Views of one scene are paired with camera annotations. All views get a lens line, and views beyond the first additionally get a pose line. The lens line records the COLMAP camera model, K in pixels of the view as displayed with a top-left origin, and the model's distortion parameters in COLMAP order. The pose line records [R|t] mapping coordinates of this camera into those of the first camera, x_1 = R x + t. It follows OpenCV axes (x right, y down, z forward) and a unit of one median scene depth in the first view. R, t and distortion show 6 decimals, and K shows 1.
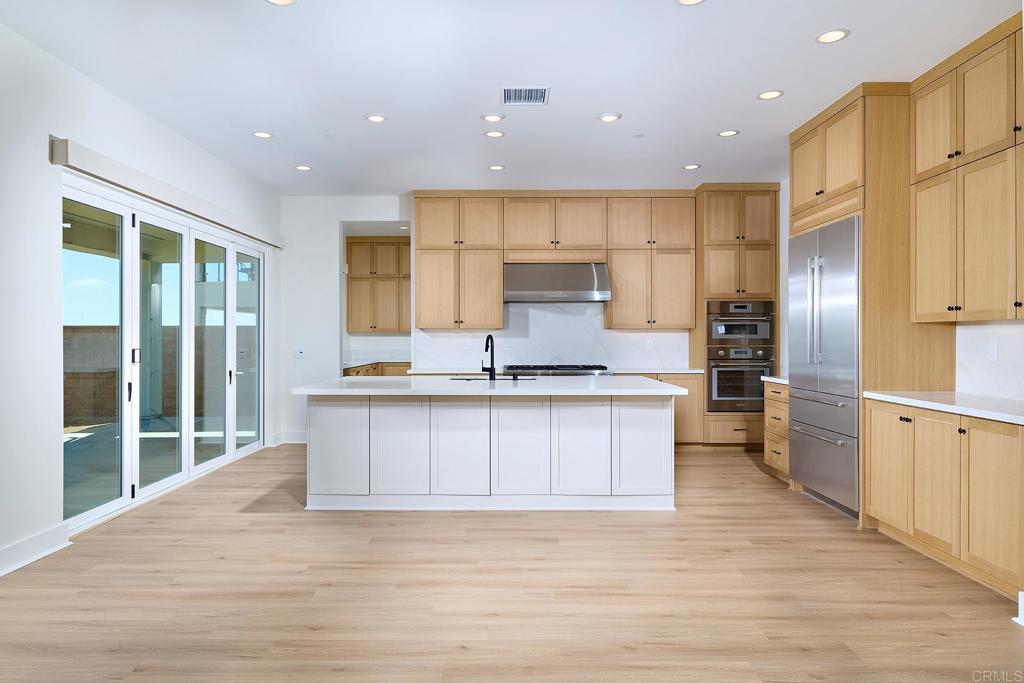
lens RADIAL K [[637.7, 0, 504.8], [0, 637.7, 341.8], [0, 0, 1]] dist [0.003046, -0.002392]
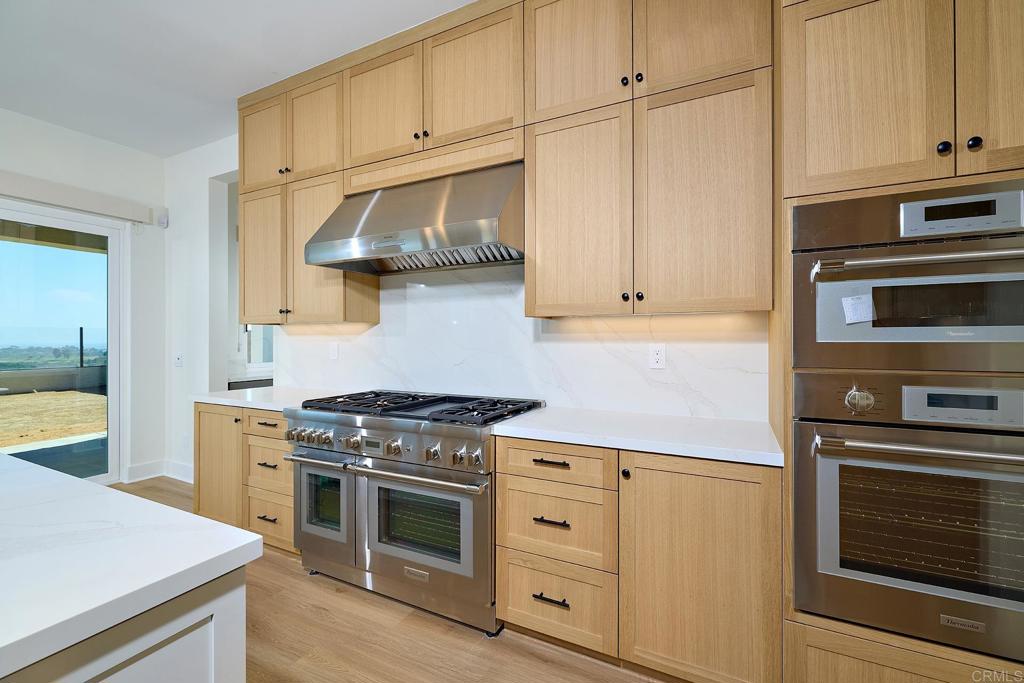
lens RADIAL K [[436.6, 0, 514.1], [0, 436.6, 339.1], [0, 0, 1]] dist [0.000729, 0.000404]
pose [[0.891775, -0.000566, -0.452478, 0.285751], [-0.003687, 0.999957, -0.008517, -0.004734], [0.452463, 0.009264, 0.891735, 0.755111]]
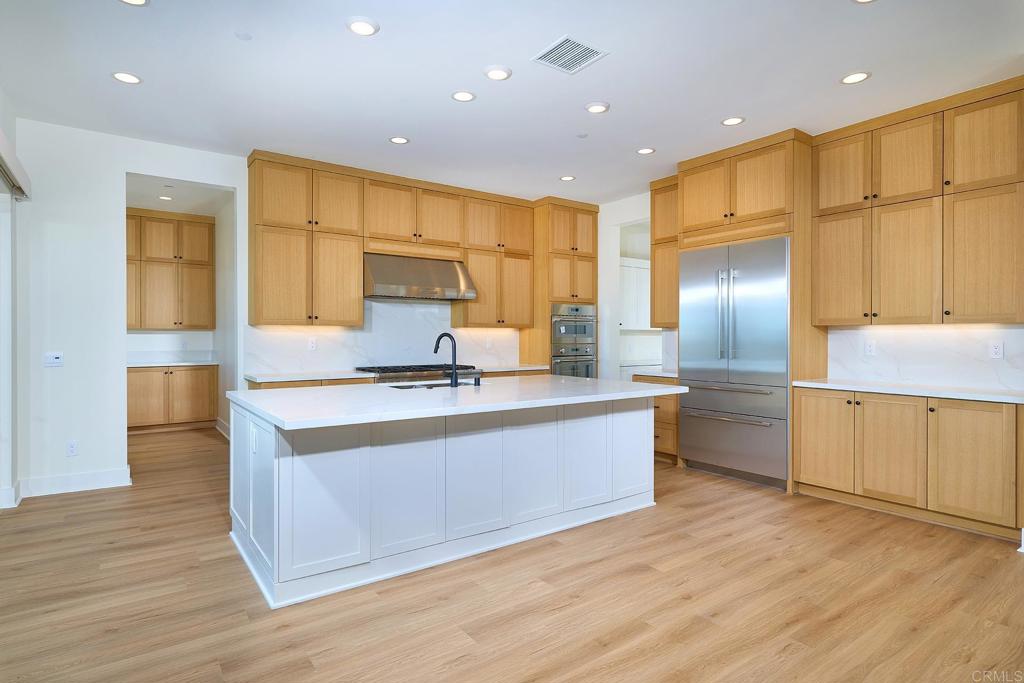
lens RADIAL K [[539.9, 0, 510.9], [0, 539.9, 339.8], [0, 0, 1]] dist [-0.001321, -0.000377]
pose [[0.813191, -0.002584, 0.581991, -0.275374], [0.002258, 0.999997, 0.001285, -0.002271], [-0.581992, 0.000270, 0.813194, 0.273385]]
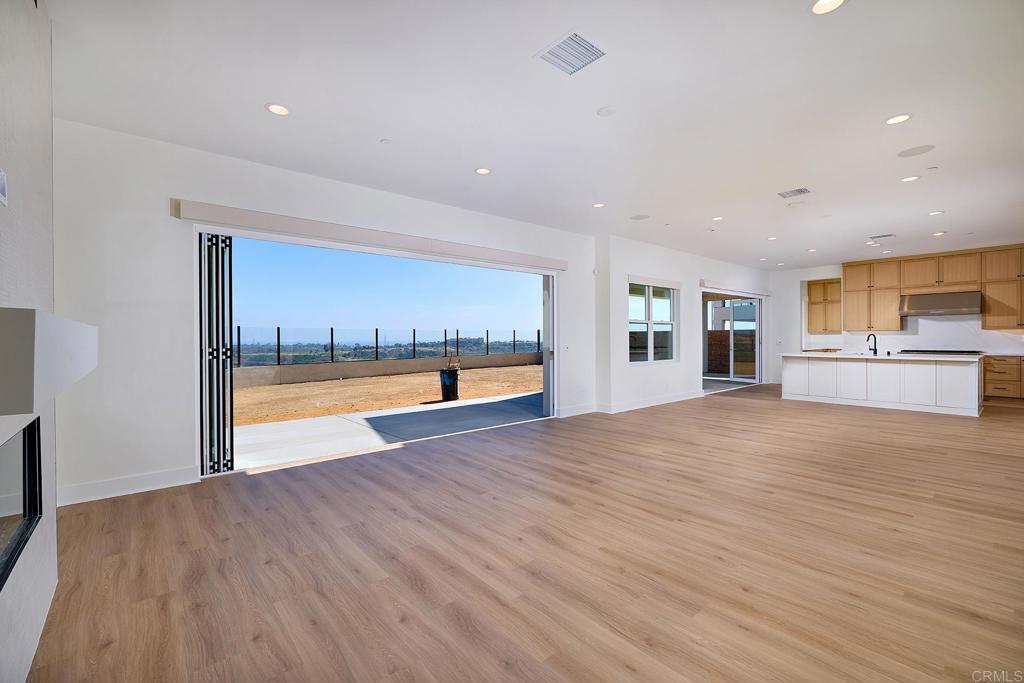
lens RADIAL K [[436.6, 0, 508.7], [0, 436.6, 341.1], [0, 0, 1]] dist [0.000729, 0.000404]
pose [[0.648672, 0.003026, -0.761062, 0.233856], [0.000849, 0.999989, 0.004700, 0.004799], [0.761068, -0.003695, 0.648662, -0.736752]]
